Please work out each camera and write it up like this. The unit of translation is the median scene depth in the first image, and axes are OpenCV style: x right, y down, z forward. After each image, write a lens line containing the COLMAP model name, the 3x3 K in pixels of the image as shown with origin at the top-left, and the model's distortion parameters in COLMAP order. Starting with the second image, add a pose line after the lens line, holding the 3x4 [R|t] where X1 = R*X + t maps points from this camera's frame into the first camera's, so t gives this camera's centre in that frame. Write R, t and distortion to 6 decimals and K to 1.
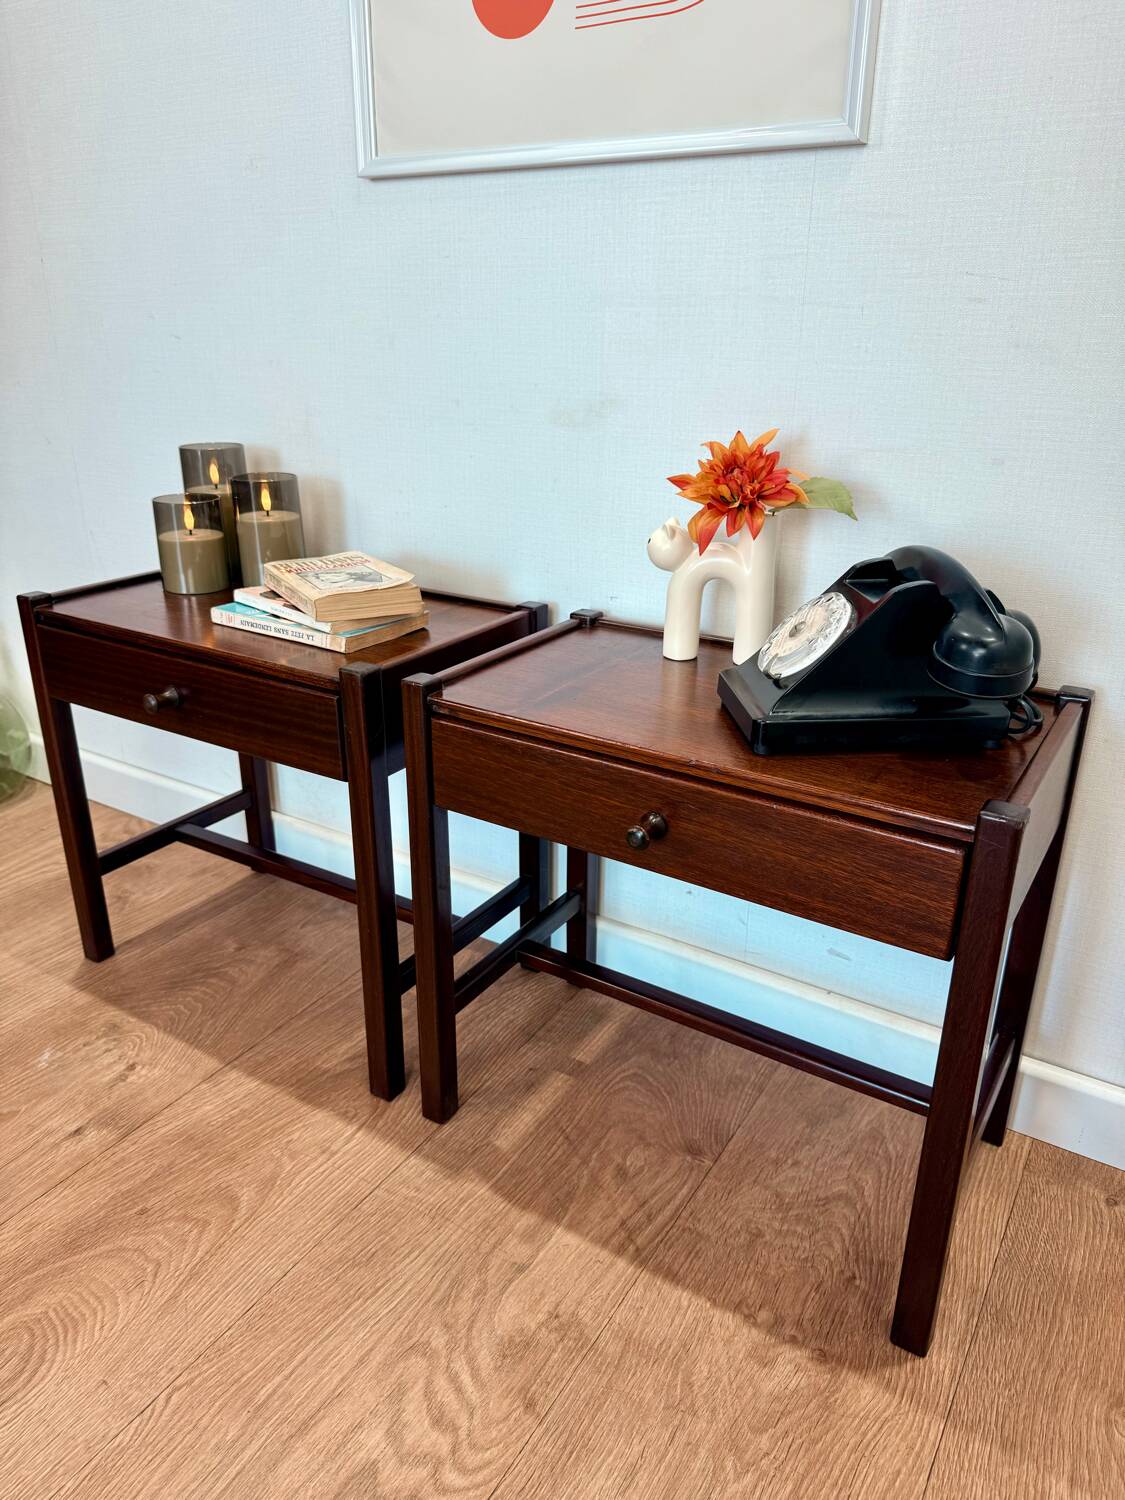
lens RADIAL K [[1075.4, 0, 562.5], [0, 1075.4, 750.0], [0, 0, 1]] dist [-0.007610, 0.001770]
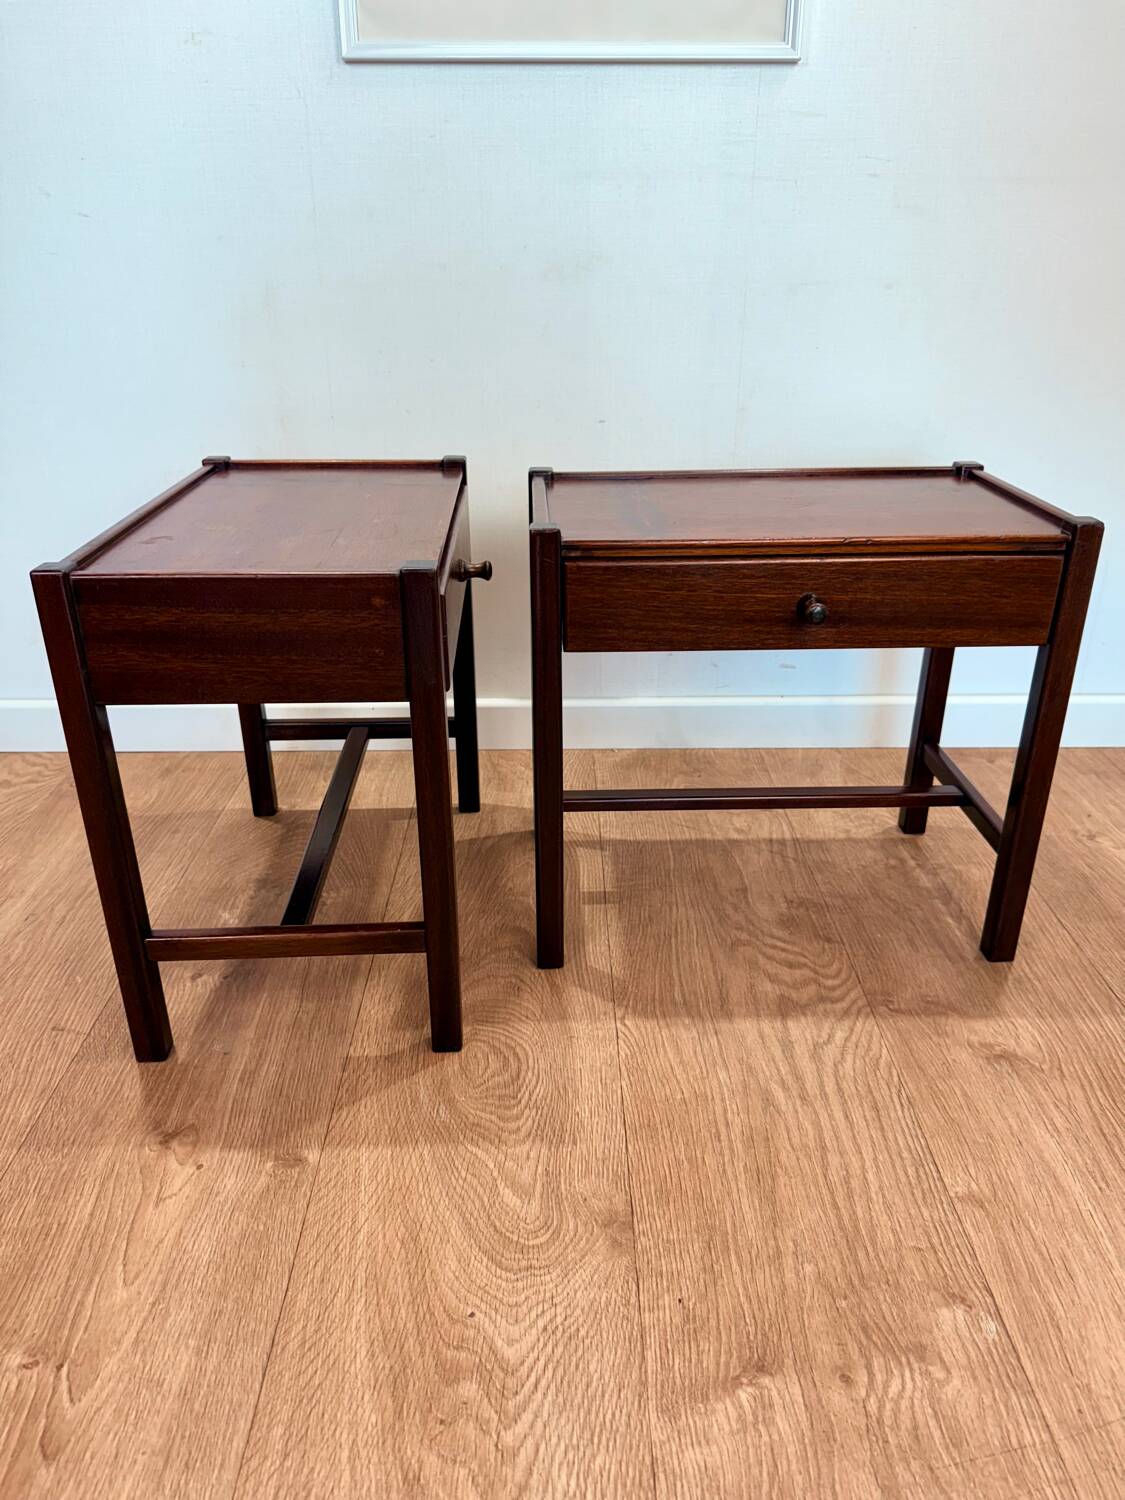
lens RADIAL K [[1046.4, 0, 562.5], [0, 1046.4, 750.0], [0, 0, 1]] dist [0.152959, -0.319747]
pose [[0.843700, -0.231874, 0.484154, -0.861211], [0.207452, 0.972666, 0.104324, 0.115930], [-0.495111, 0.012421, 0.868741, -0.071562]]
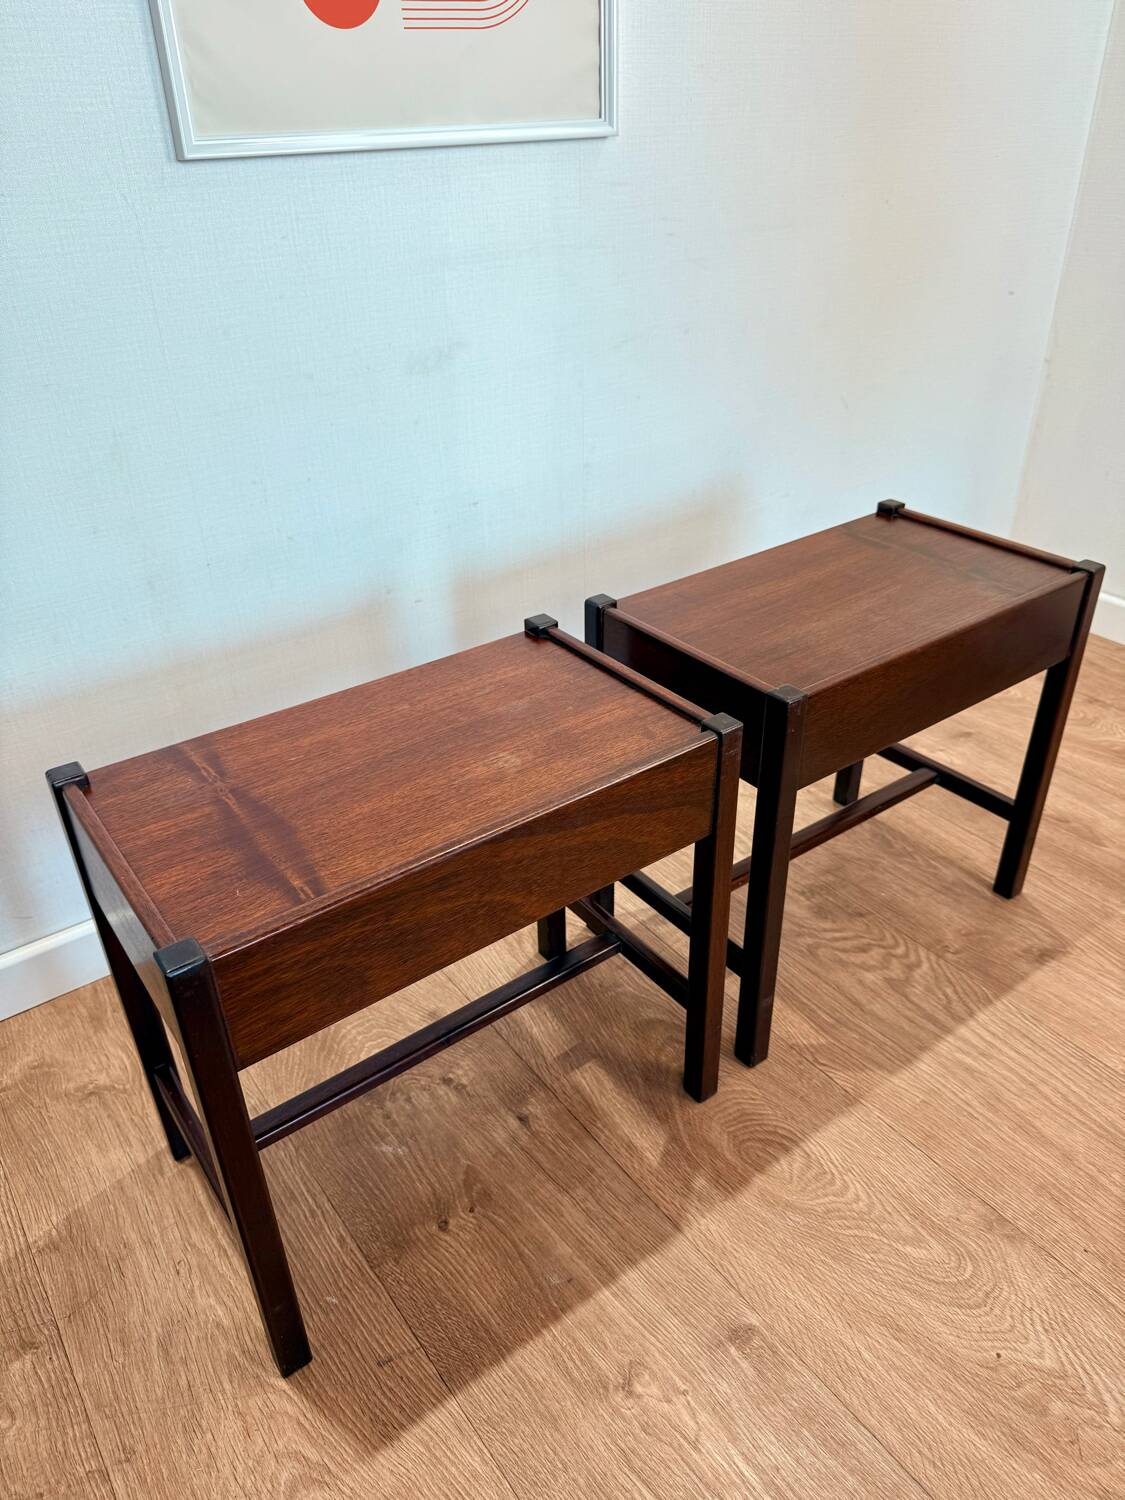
lens RADIAL K [[1065.1, 0, 552.7], [0, 1065.1, 746.1], [0, 0, 1]] dist [0.025136, -0.044267]
pose [[0.373487, -0.495831, 0.784002, -1.280387], [0.376179, 0.853505, 0.360580, -0.393721], [-0.847937, 0.160253, 0.505295, 0.440589]]
